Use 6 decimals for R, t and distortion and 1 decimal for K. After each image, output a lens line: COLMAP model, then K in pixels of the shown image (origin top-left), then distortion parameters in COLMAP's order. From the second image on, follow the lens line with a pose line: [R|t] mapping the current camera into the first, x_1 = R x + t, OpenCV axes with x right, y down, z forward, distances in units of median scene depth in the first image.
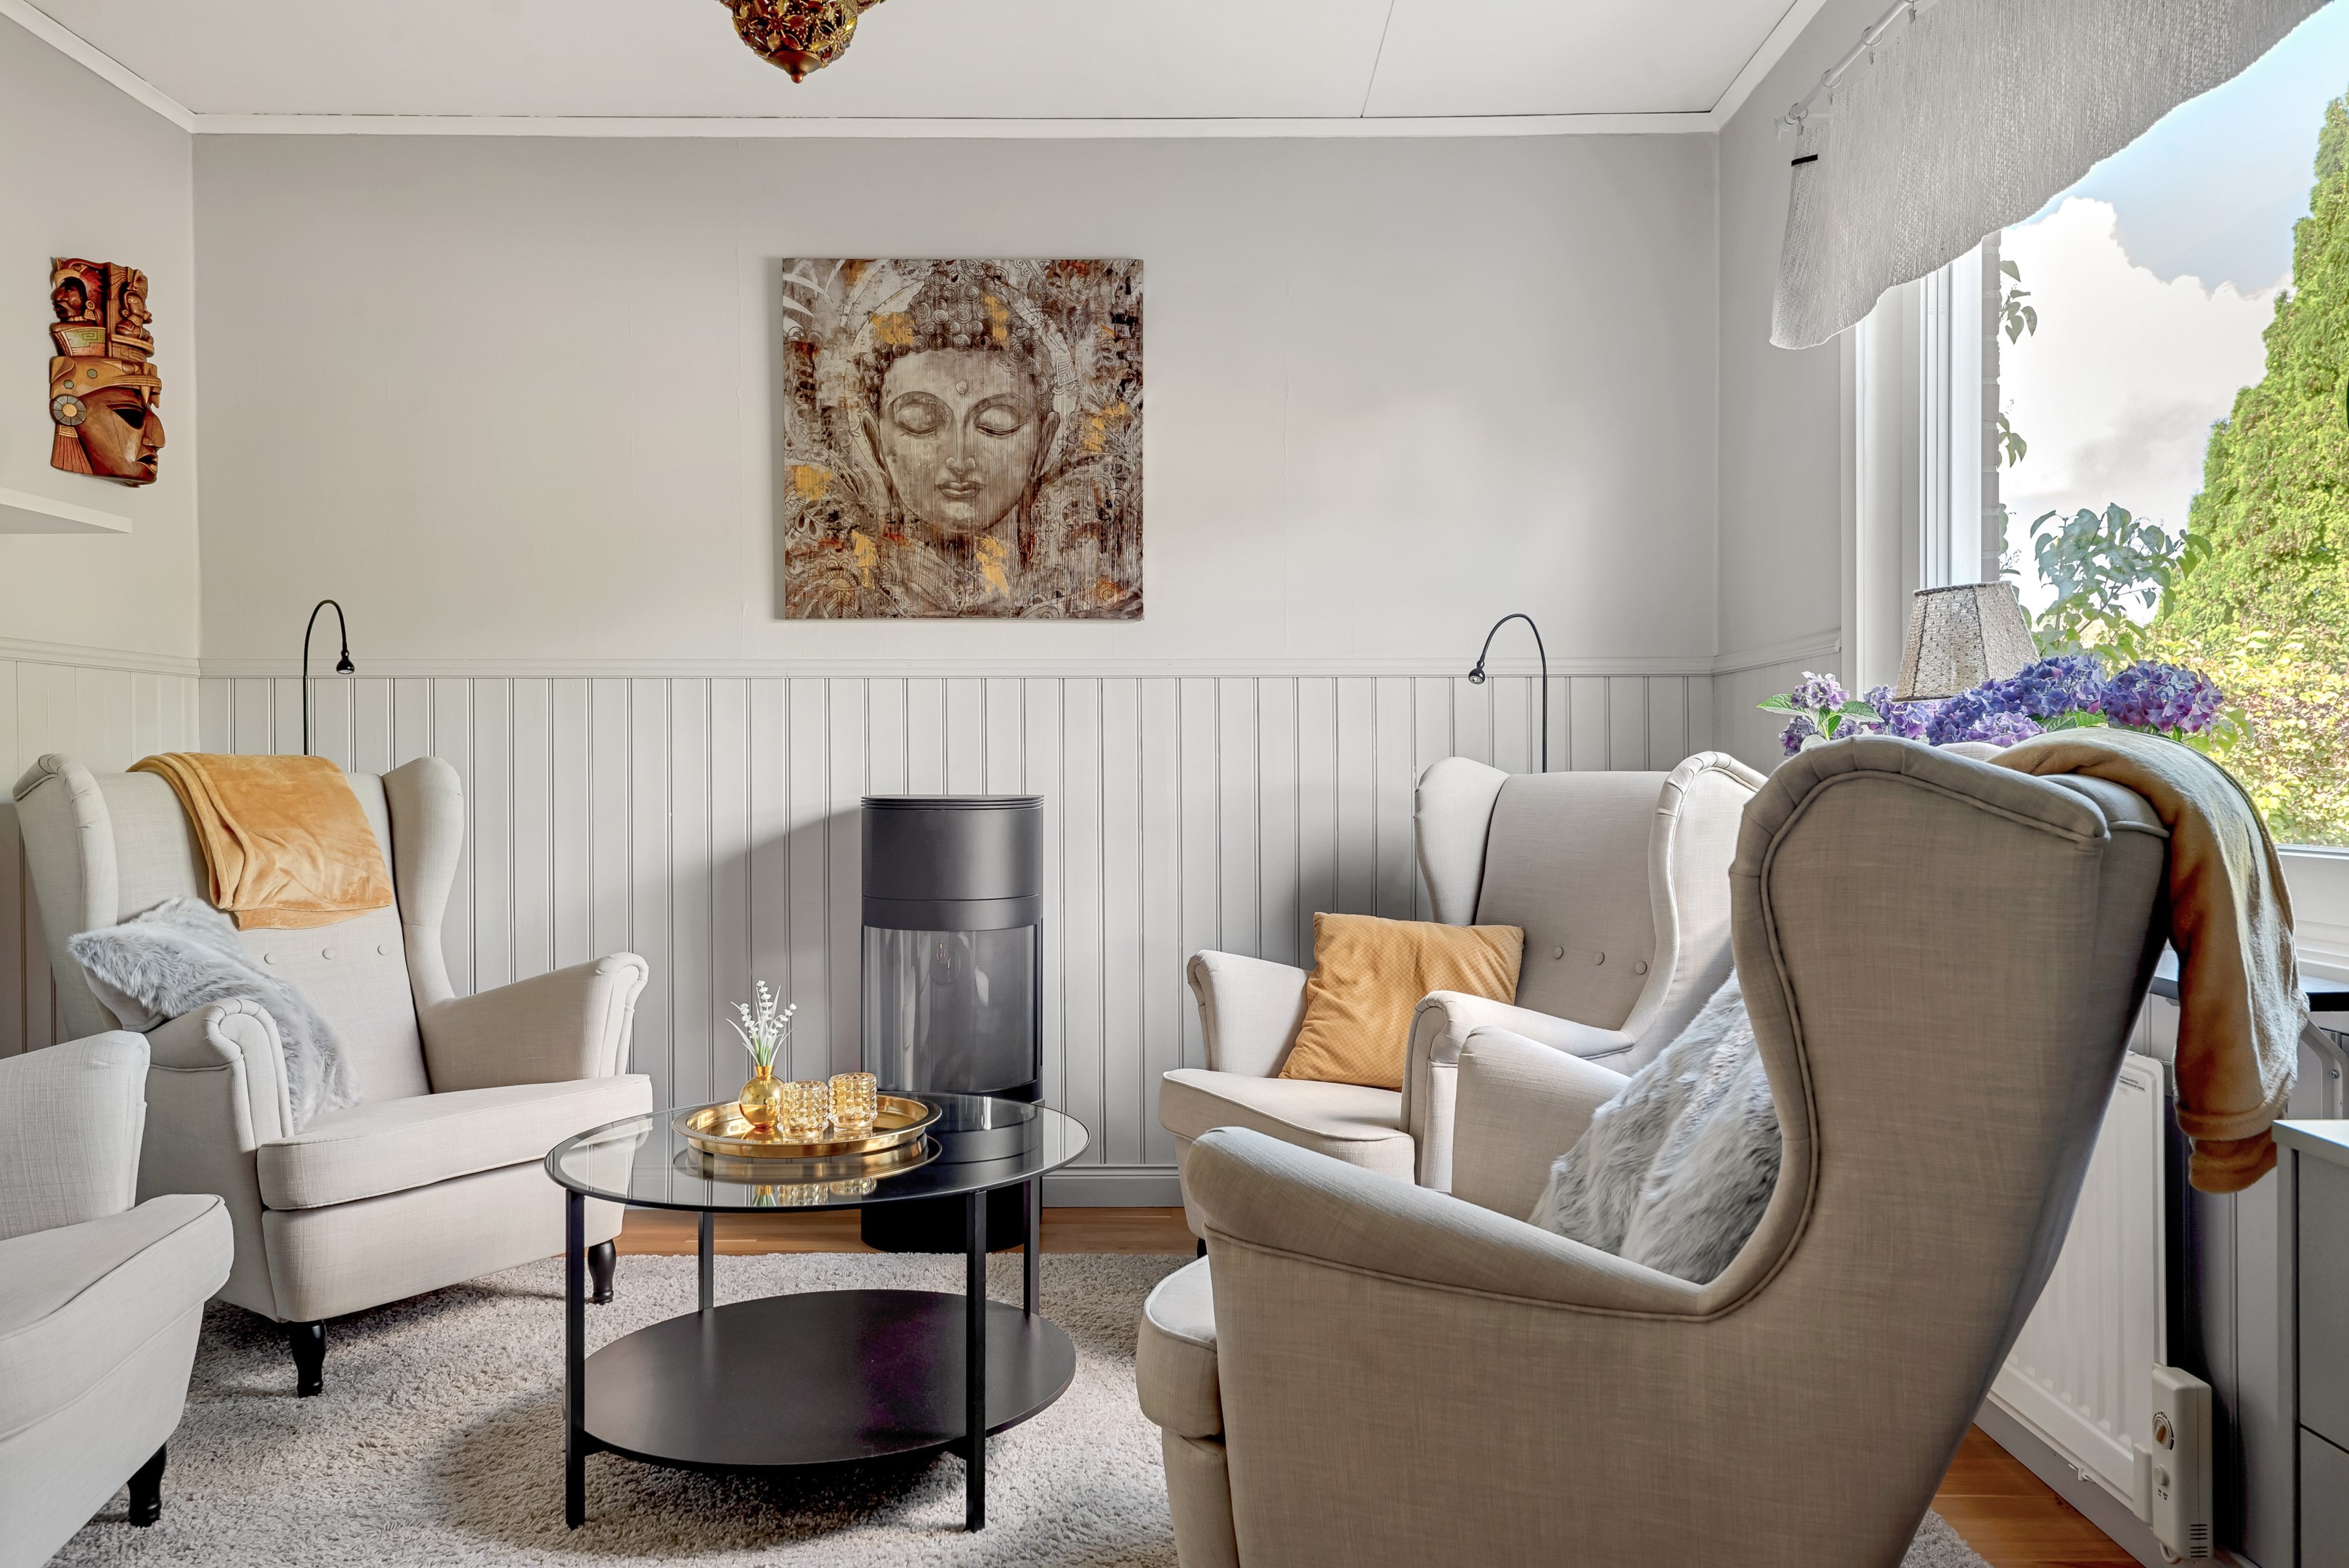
lens RADIAL K [[1693.5, 0, 1181.0], [0, 1693.5, 785.8], [0, 0, 1]] dist [0.014390, -0.016308]
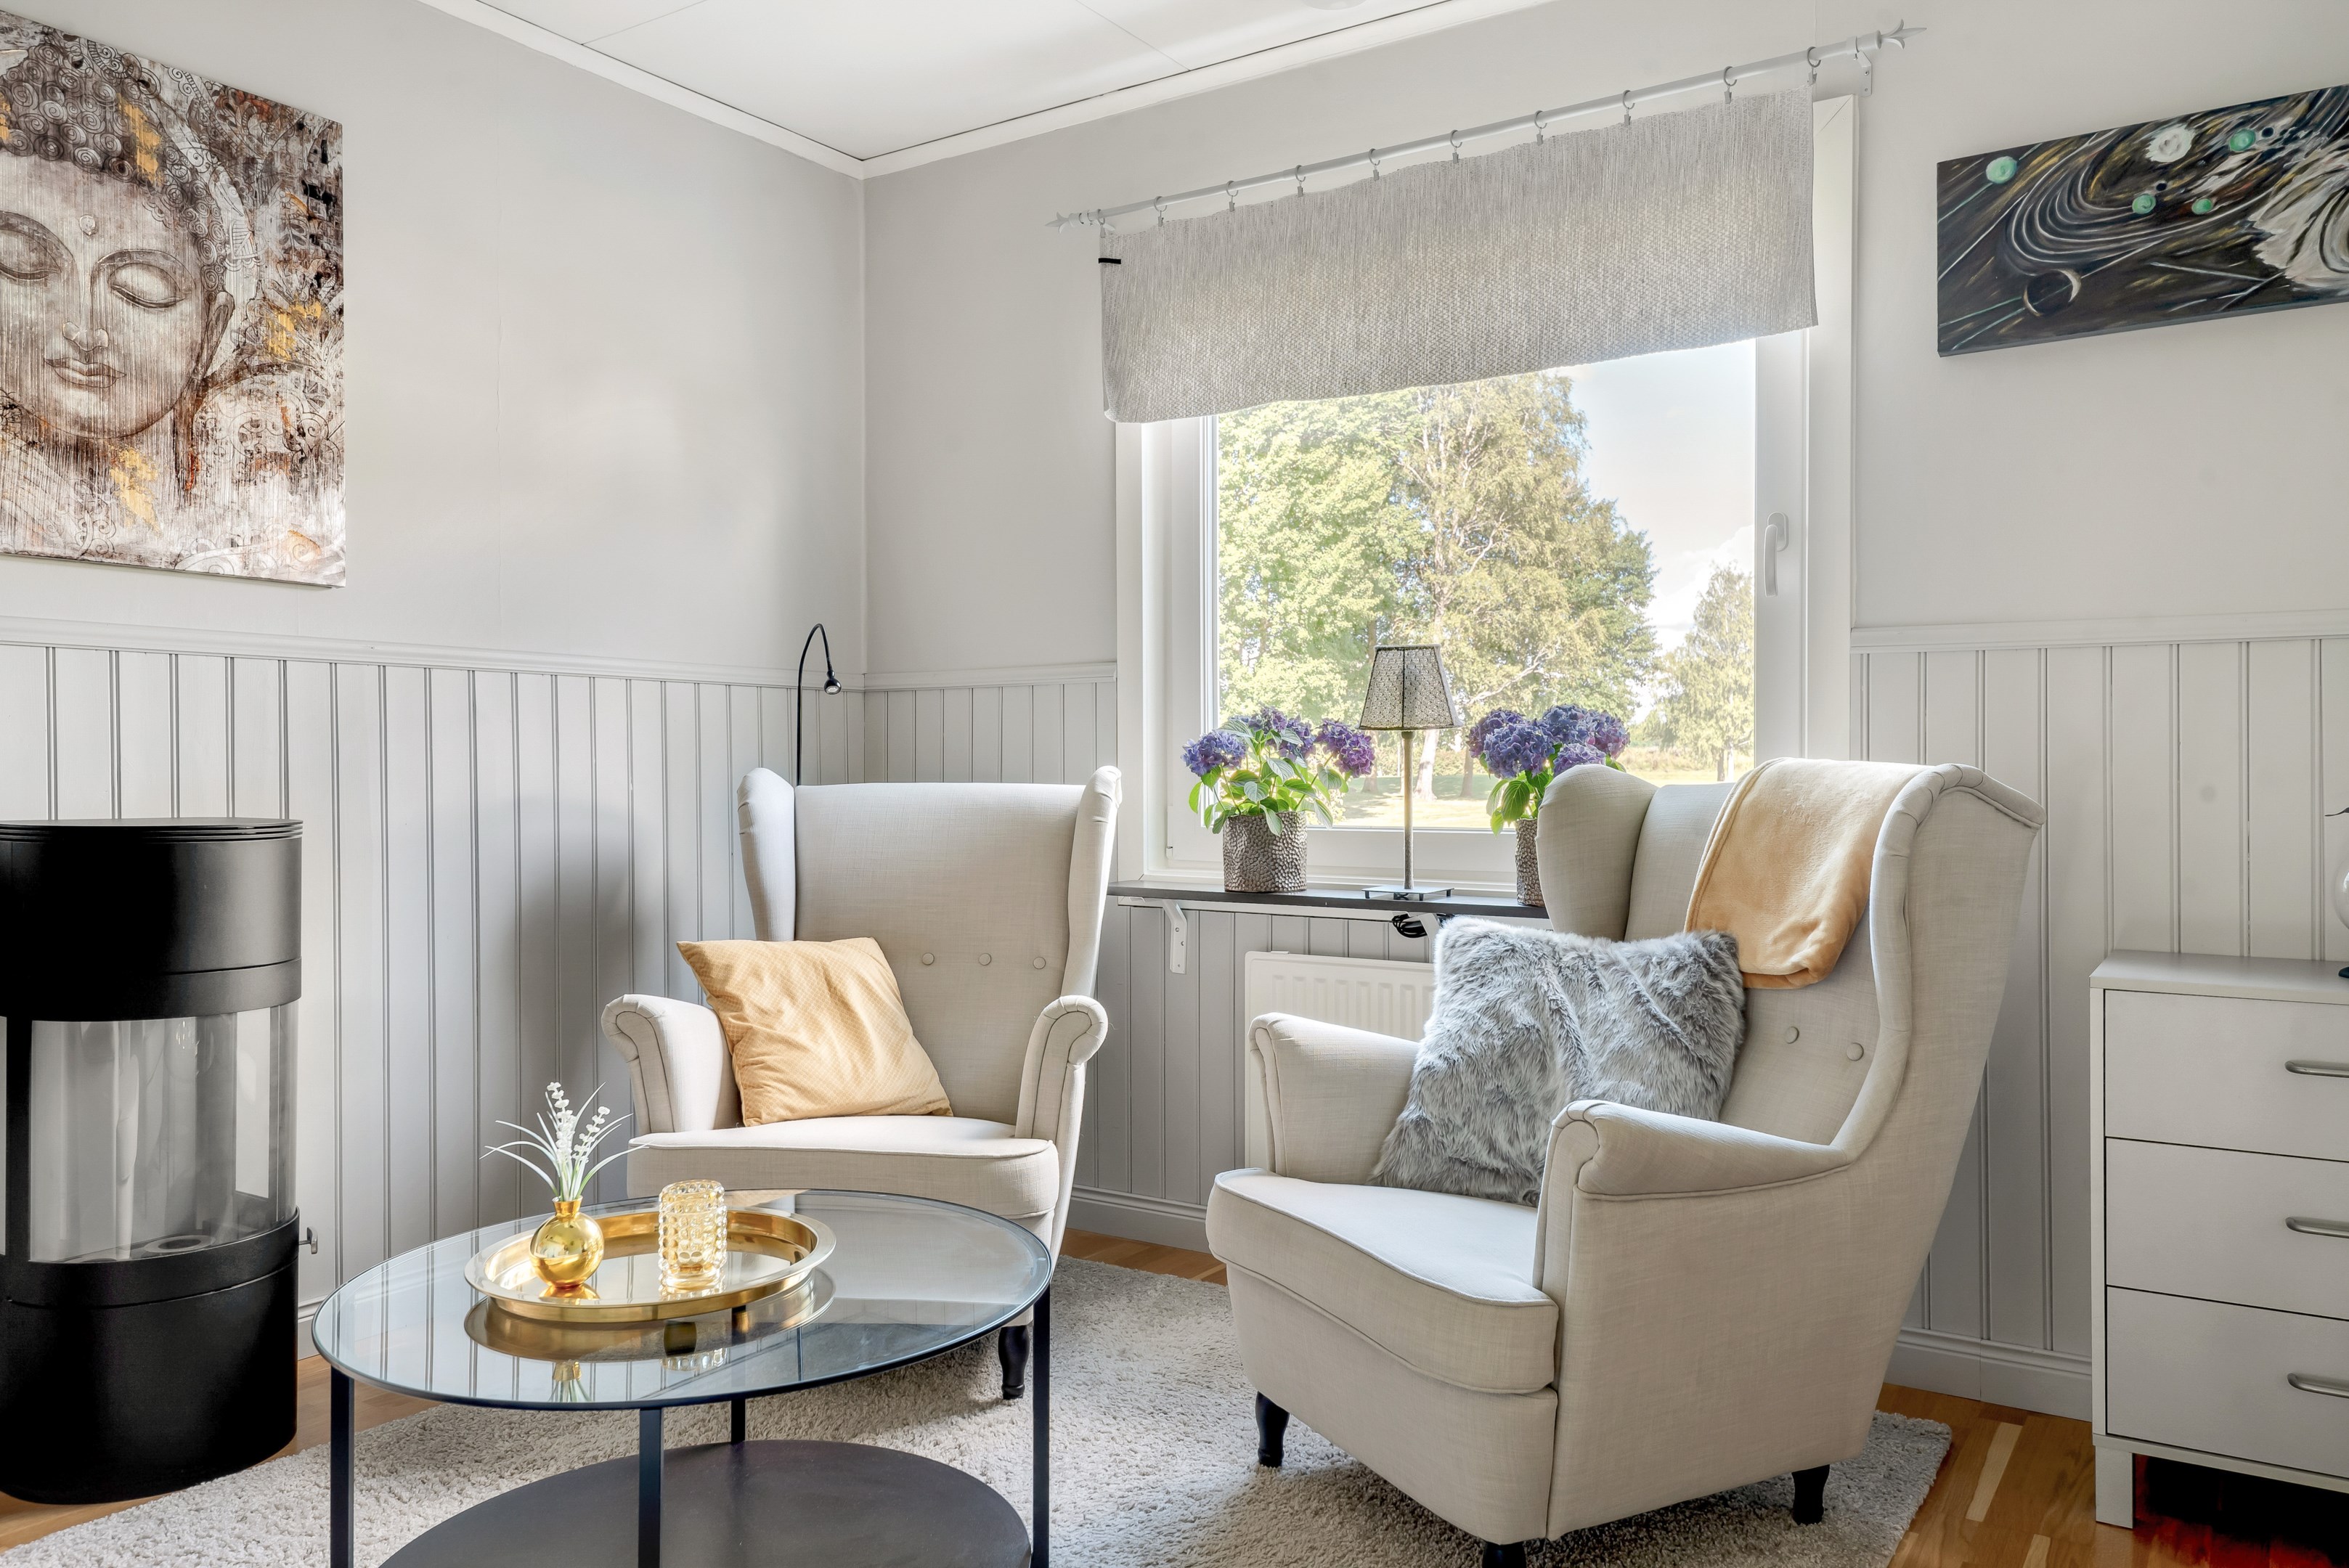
lens RADIAL K [[1693.5, 0, 1180.7], [0, 1693.5, 777.8], [0, 0, 1]] dist [0.014390, -0.016308]
pose [[0.545547, -0.000779, 0.838080, -0.464753], [0.006354, 0.999975, -0.003207, -0.006326], [-0.838056, 0.007075, 0.545538, 0.256427]]
